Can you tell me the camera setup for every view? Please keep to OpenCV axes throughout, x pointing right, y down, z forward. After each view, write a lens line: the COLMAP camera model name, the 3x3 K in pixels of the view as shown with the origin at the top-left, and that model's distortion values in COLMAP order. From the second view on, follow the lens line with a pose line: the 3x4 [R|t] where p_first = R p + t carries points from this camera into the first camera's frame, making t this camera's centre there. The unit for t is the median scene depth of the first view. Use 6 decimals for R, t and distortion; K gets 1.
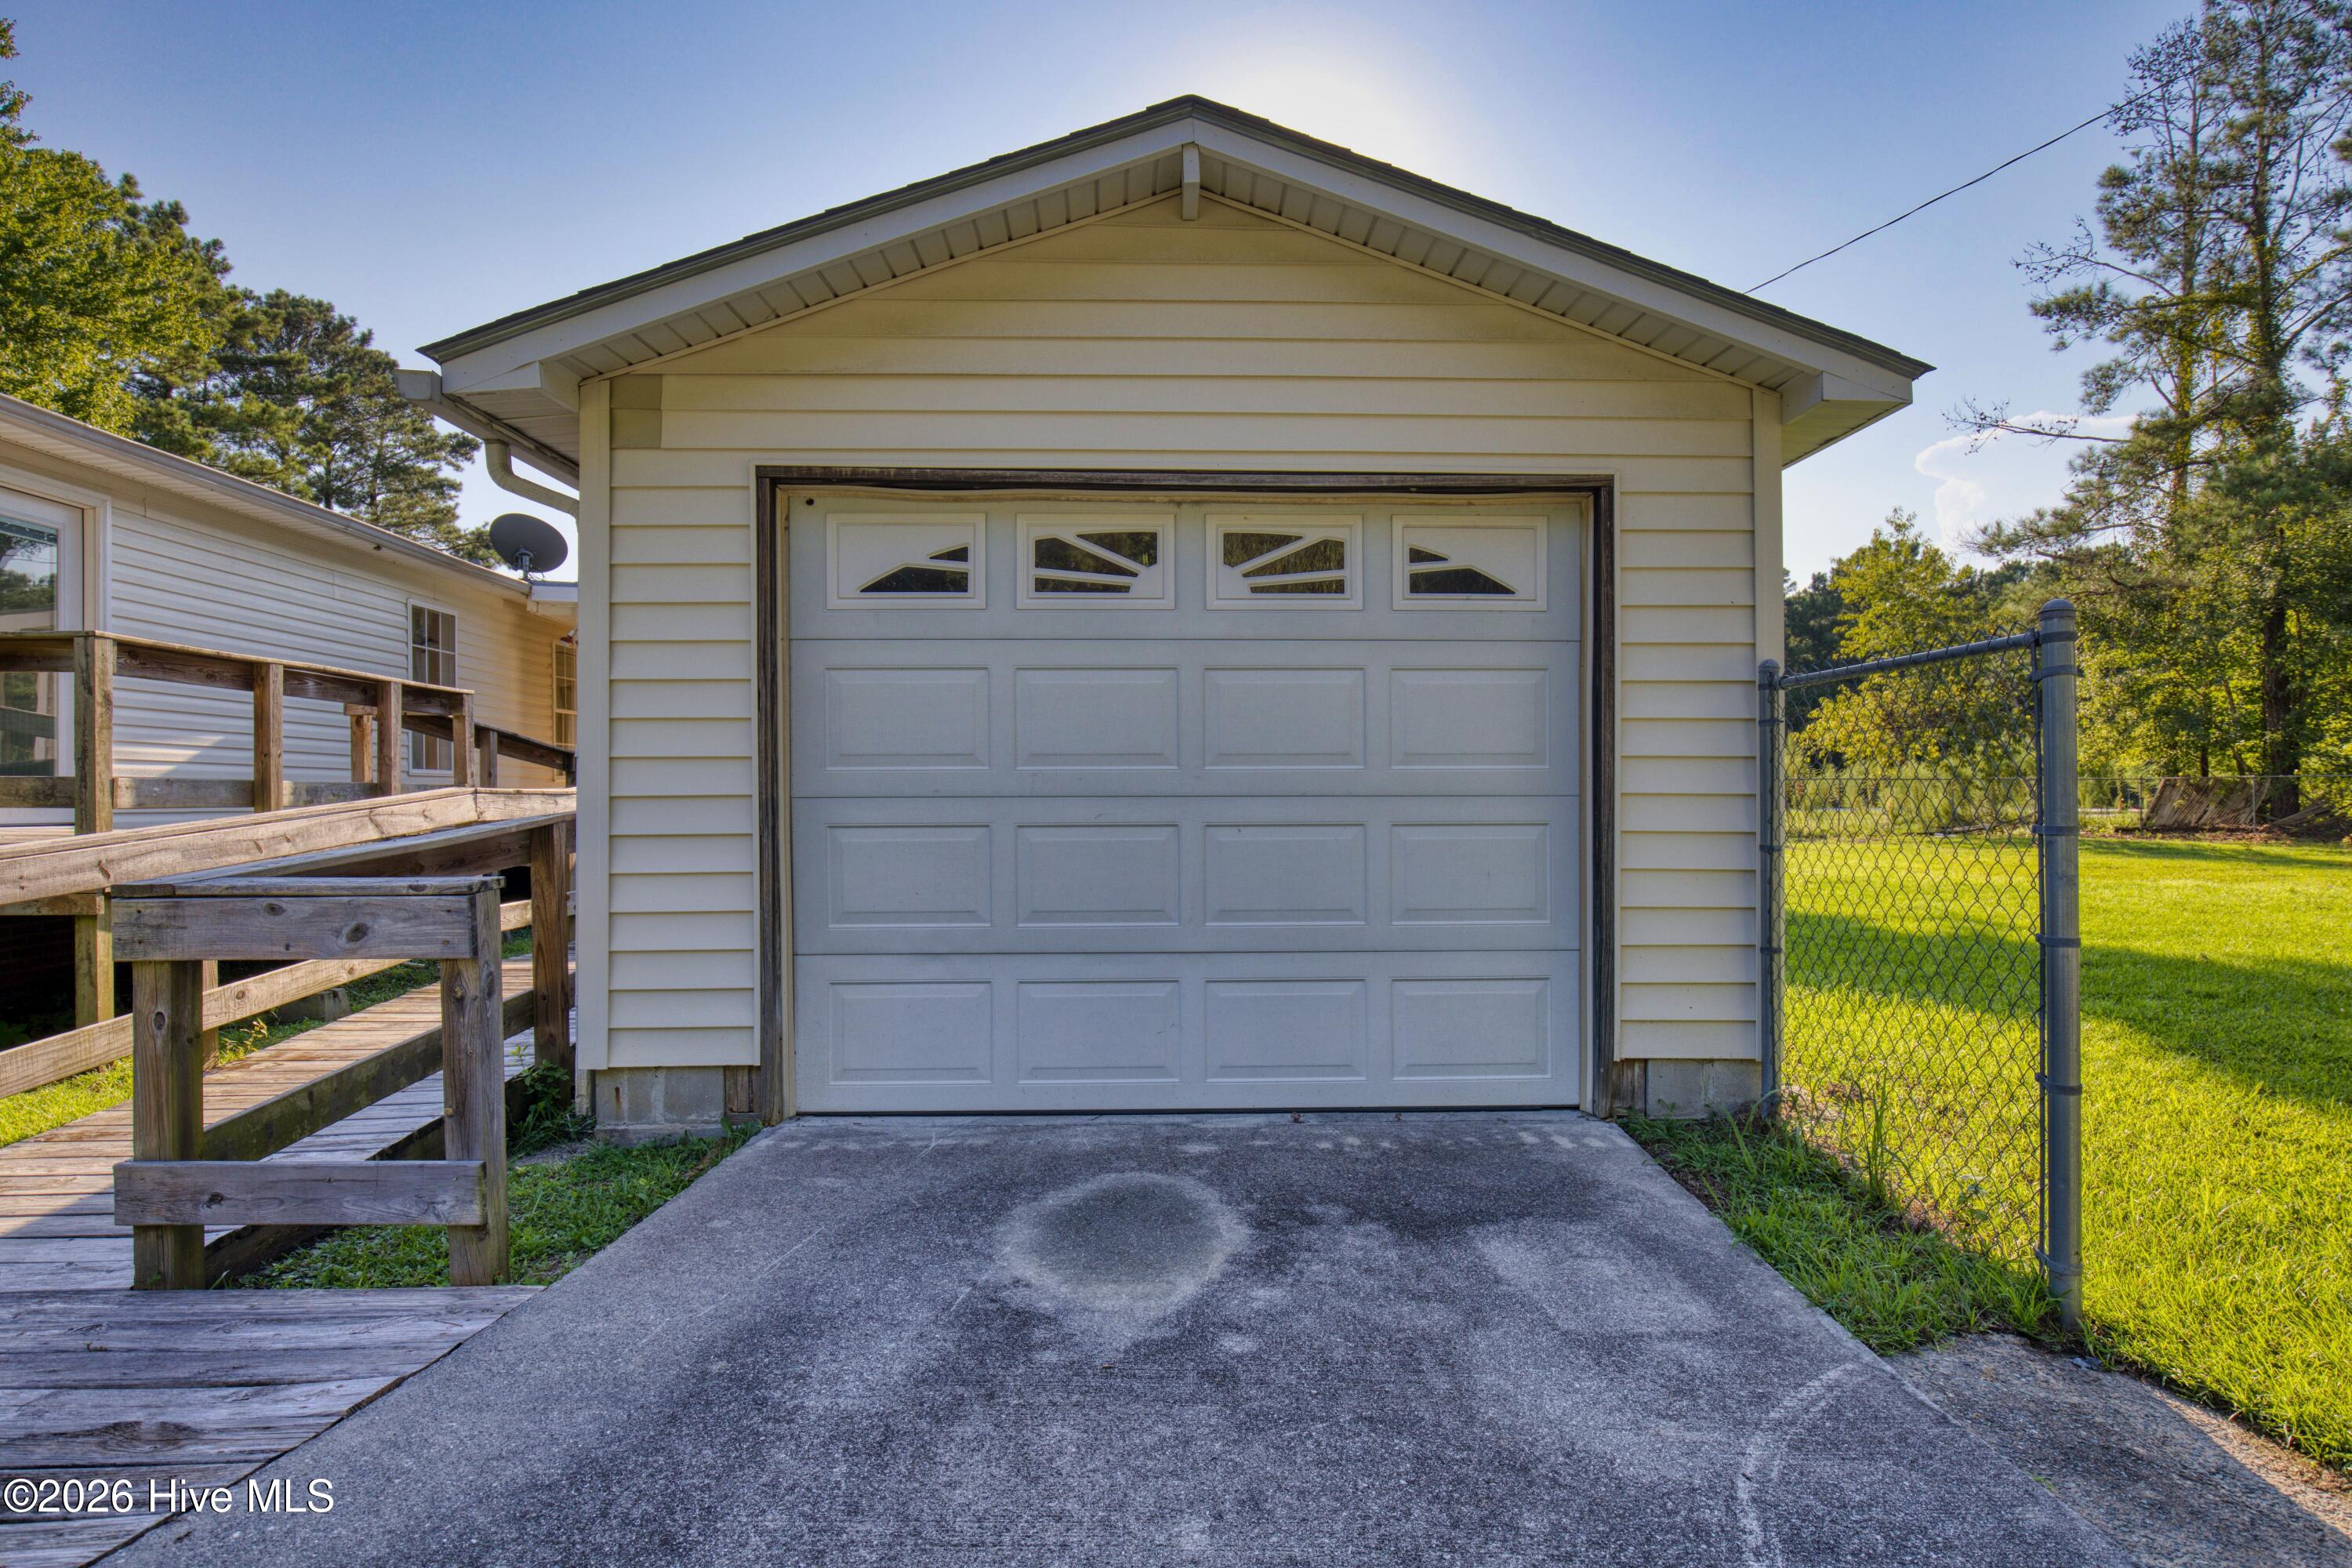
lens RADIAL K [[1232.5, 0, 1190.6], [0, 1232.5, 791.7], [0, 0, 1]] dist [-0.027887, 0.009029]
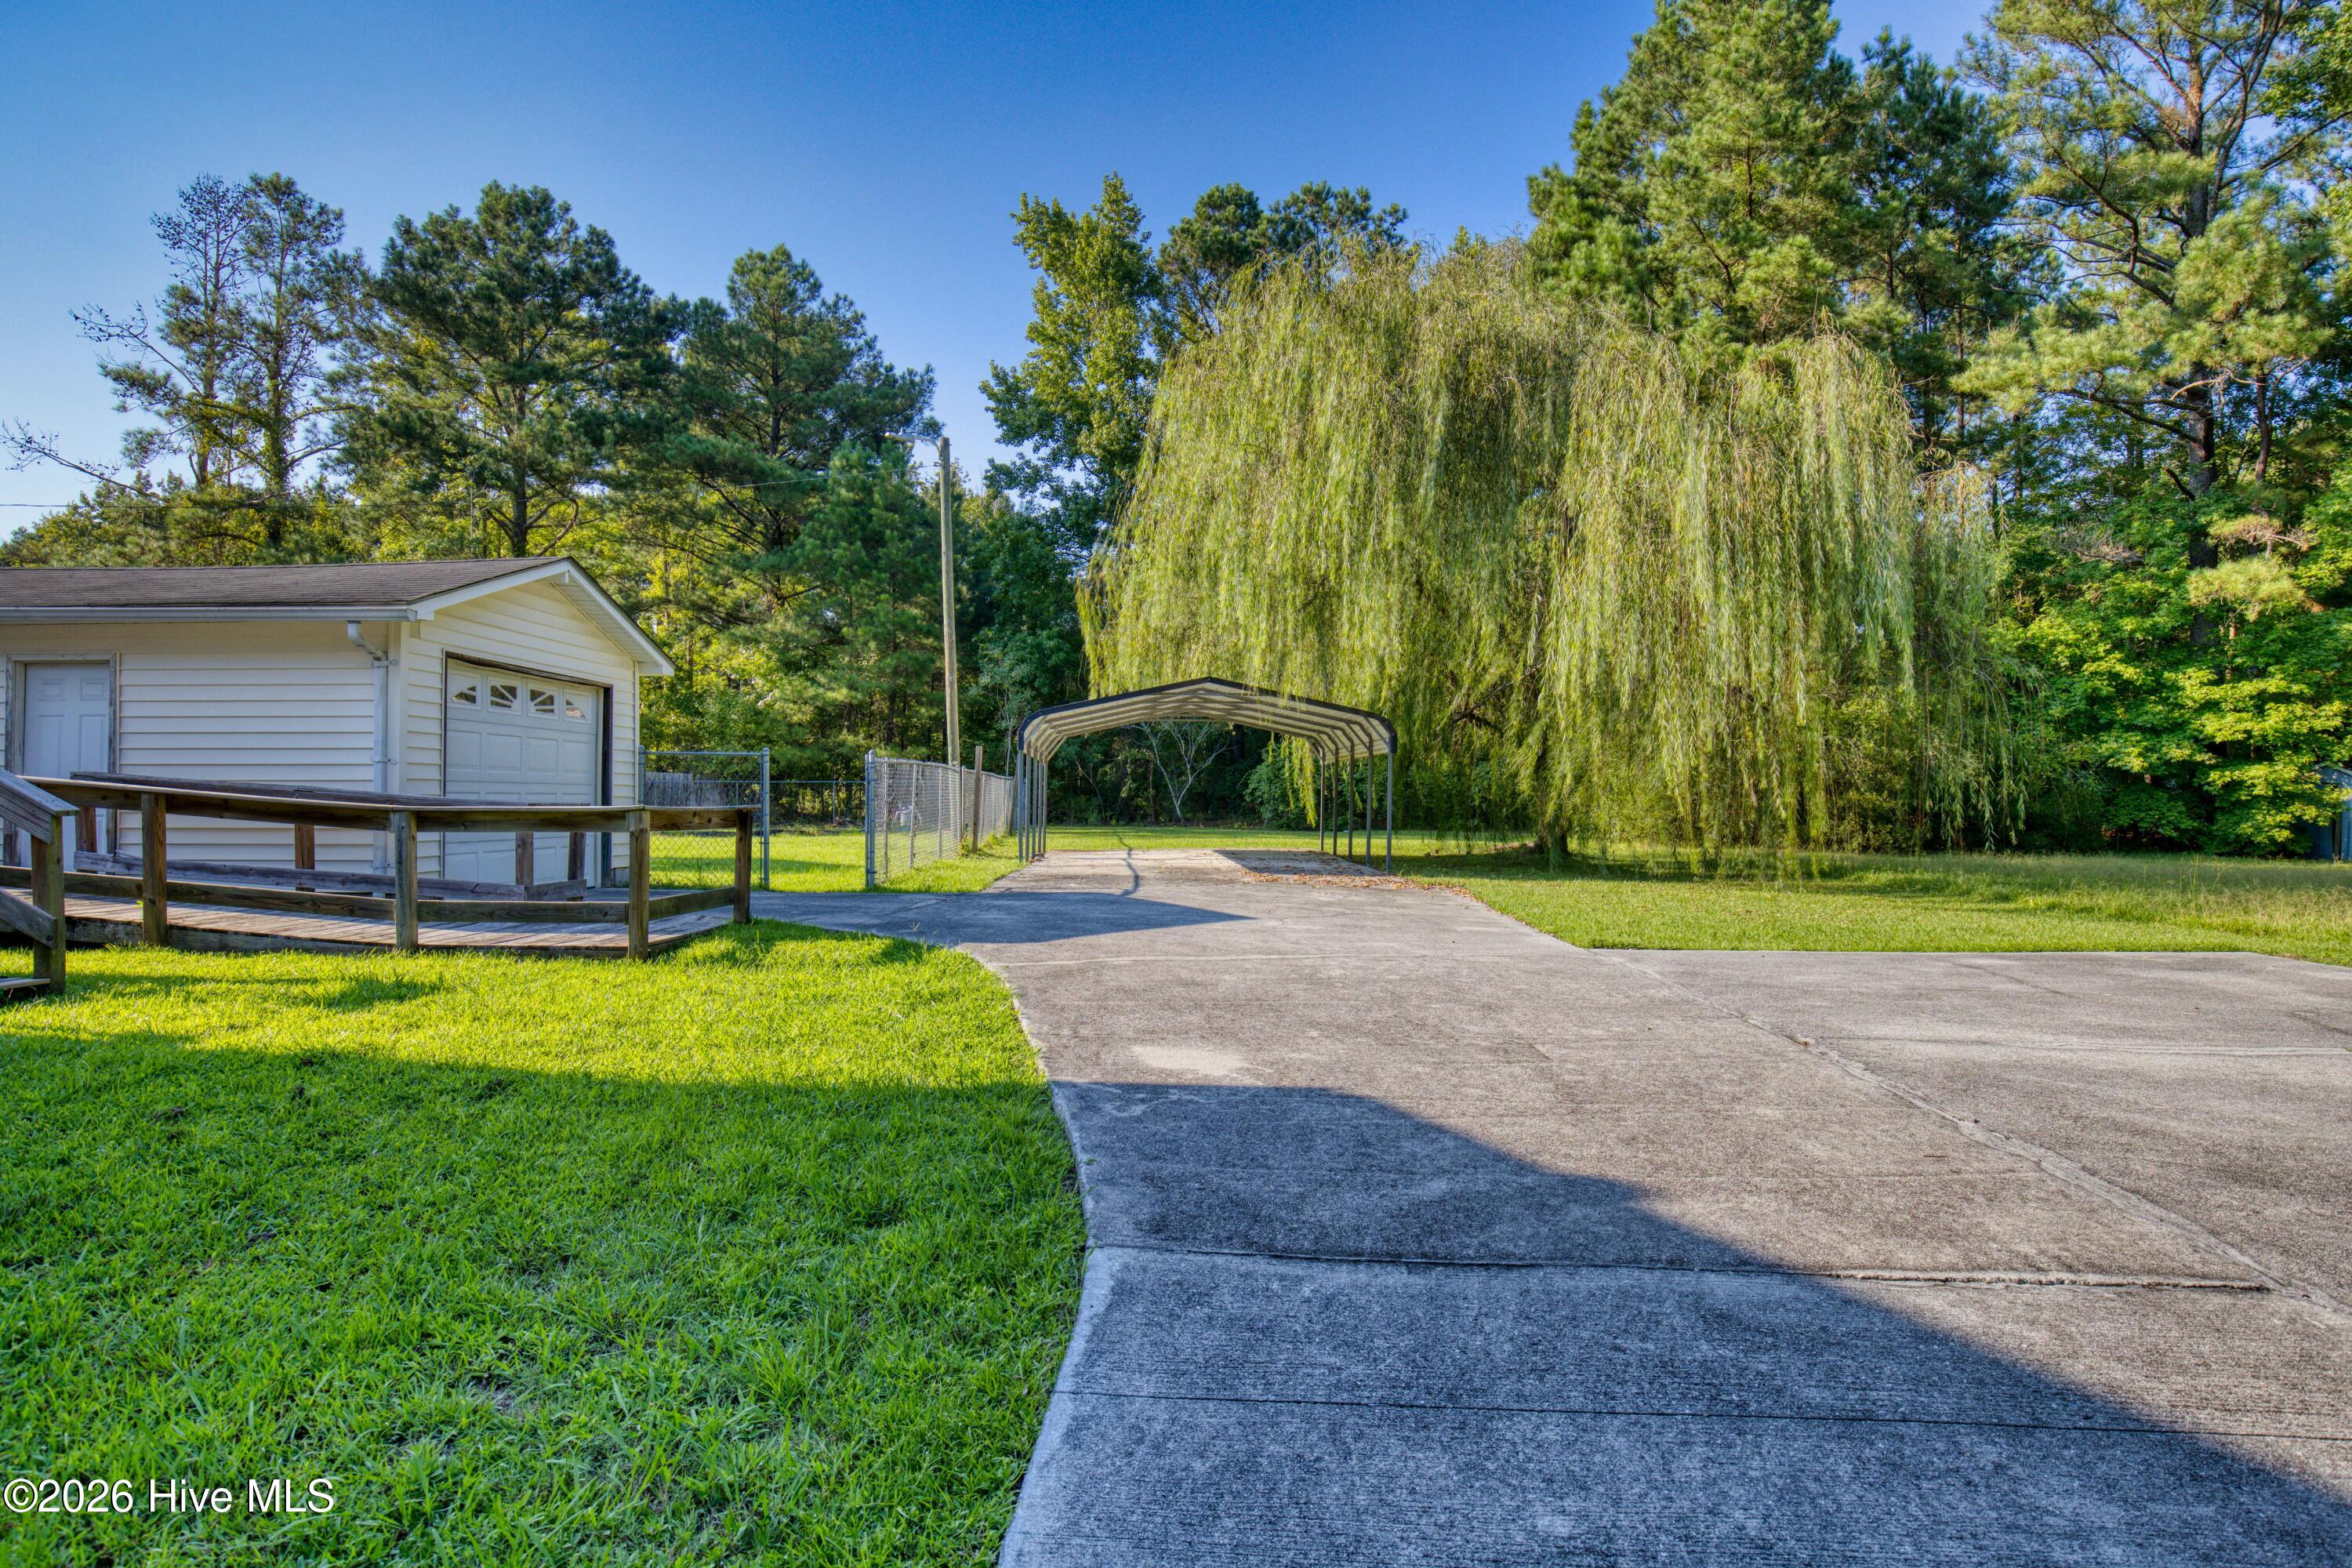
lens RADIAL K [[1232.5, 0, 1191.7], [0, 1232.5, 791.2], [0, 0, 1]] dist [-0.027887, 0.009029]
pose [[0.057257, 0.008456, 0.998324, -0.384456], [-0.004959, 0.999954, -0.008185, 0.004597], [-0.998347, -0.004482, 0.057296, -0.092205]]
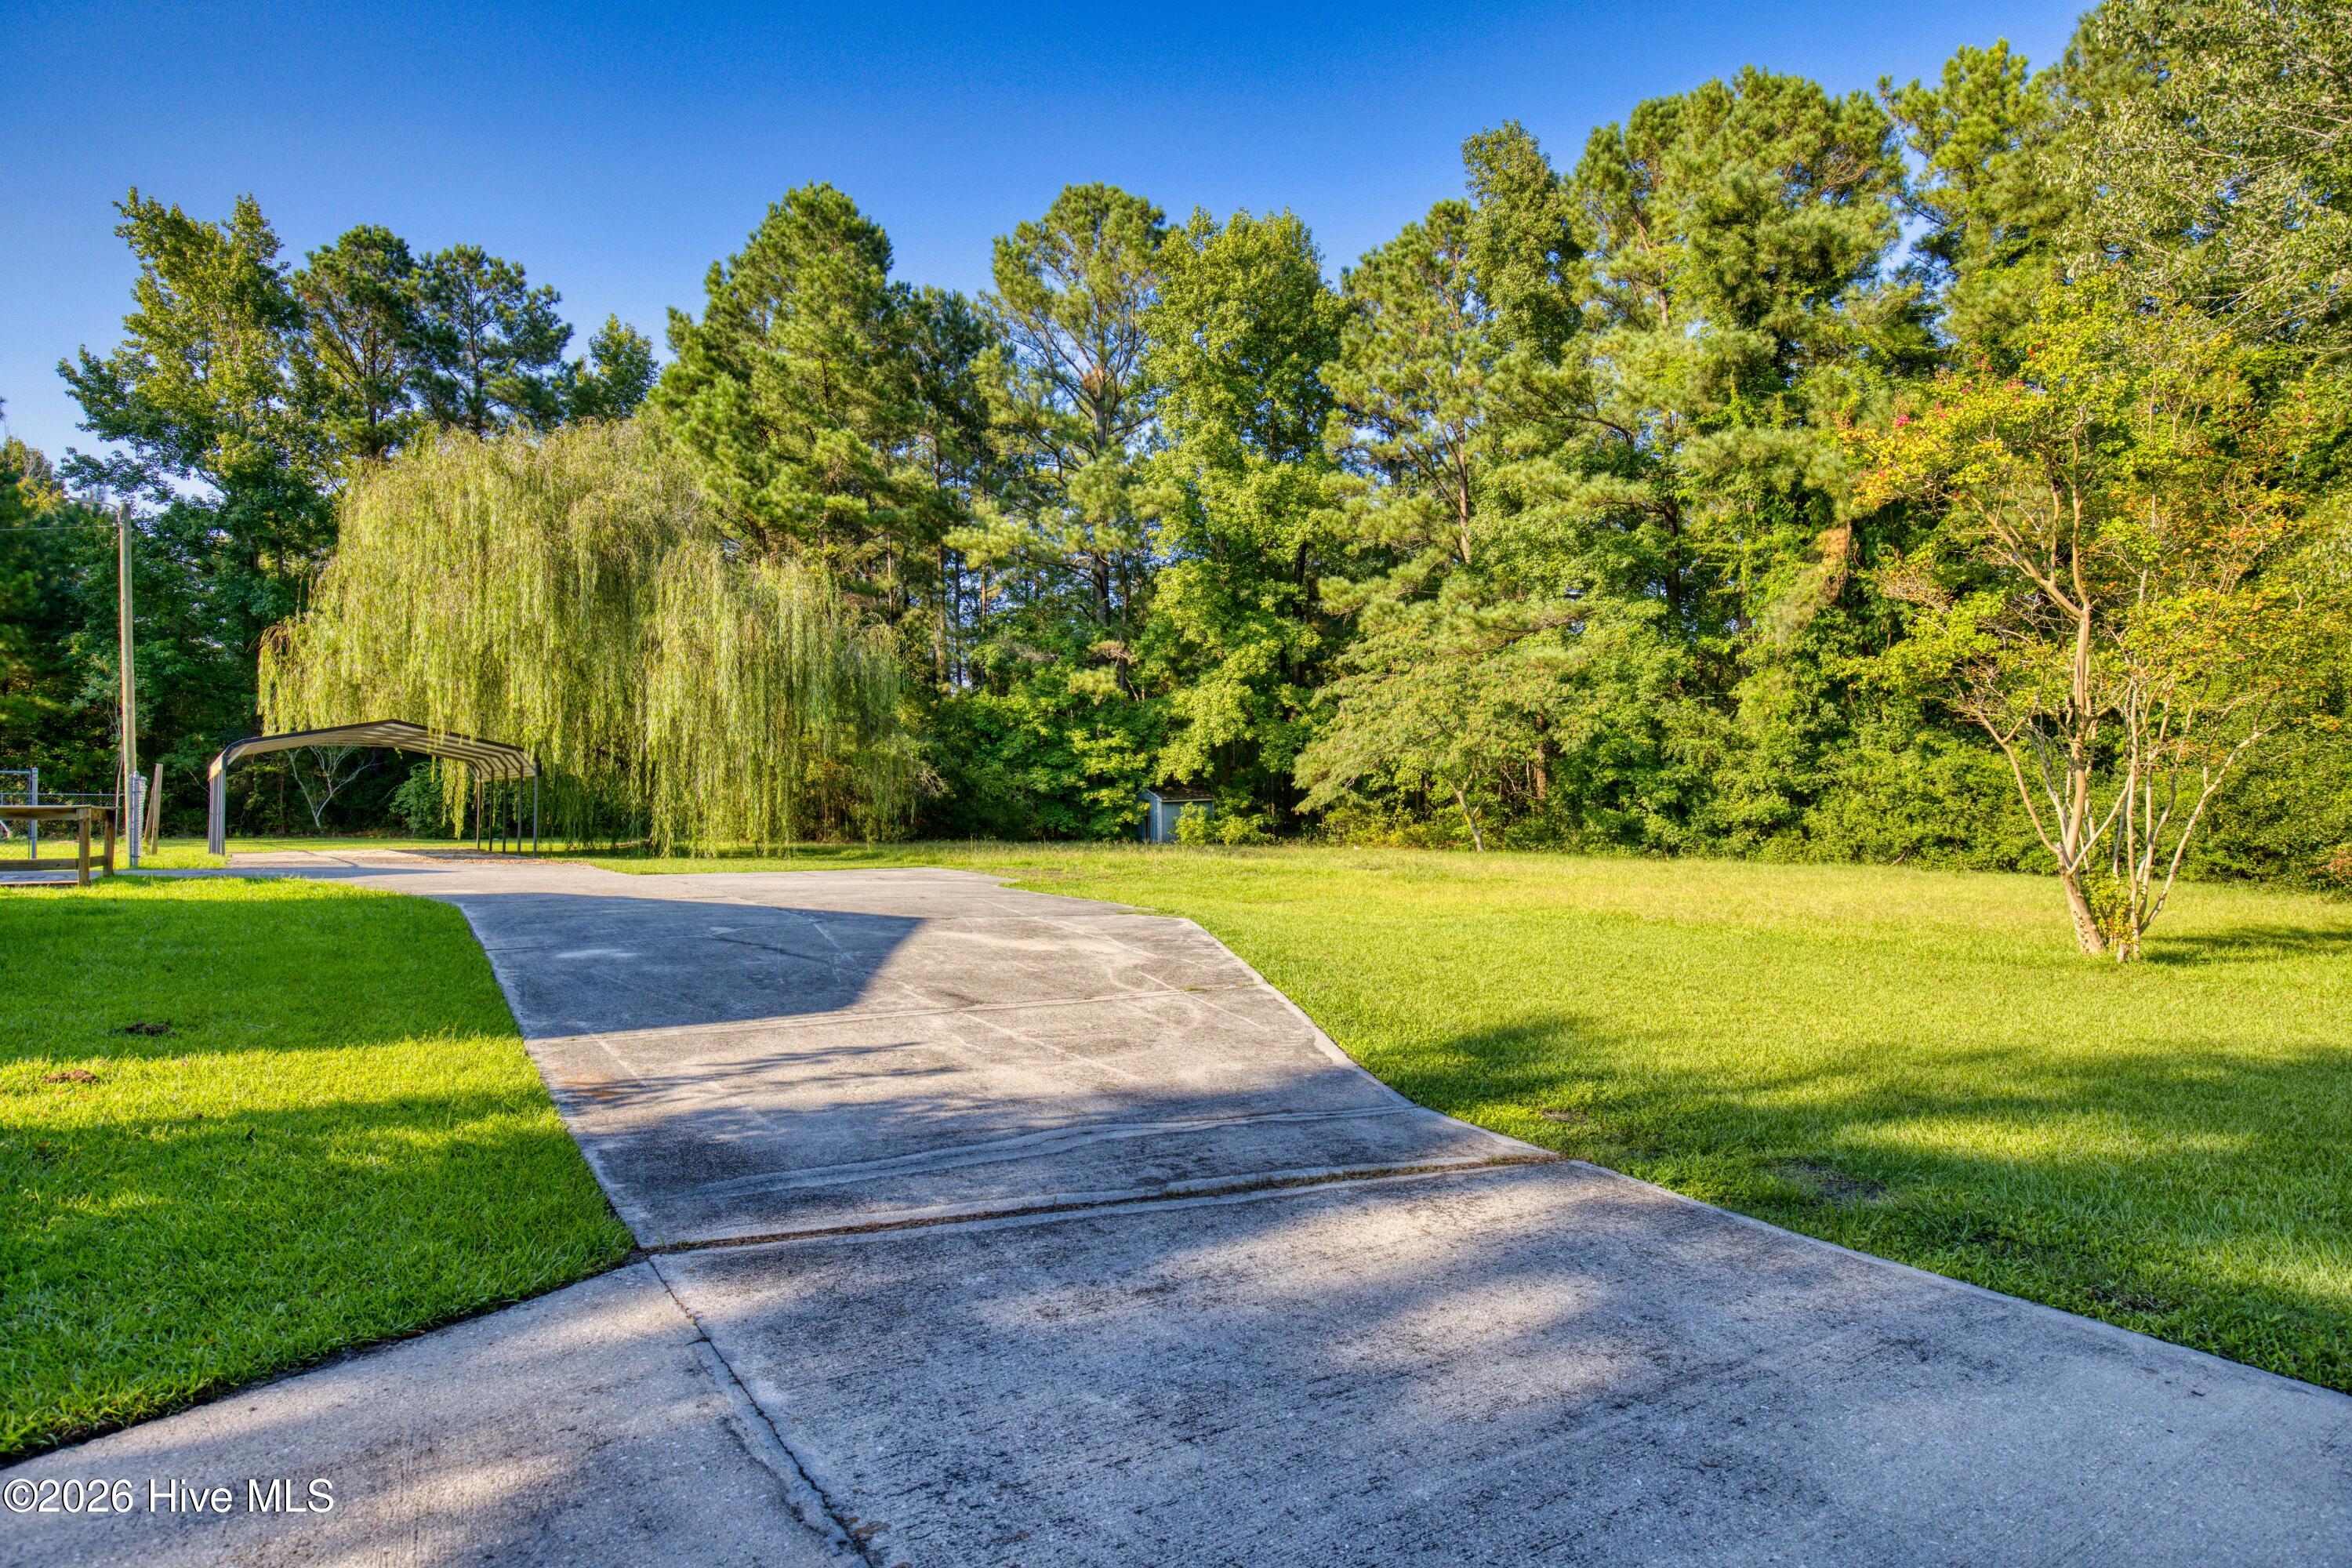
lens RADIAL K [[1232.5, 0, 1175.8], [0, 1232.5, 791.8], [0, 0, 1]] dist [-0.027887, 0.009029]
pose [[-0.551125, 0.019438, 0.834196, -0.763965], [0.000566, 0.999737, -0.022921, 0.012551], [-0.834423, -0.012160, -0.550991, -0.051493]]
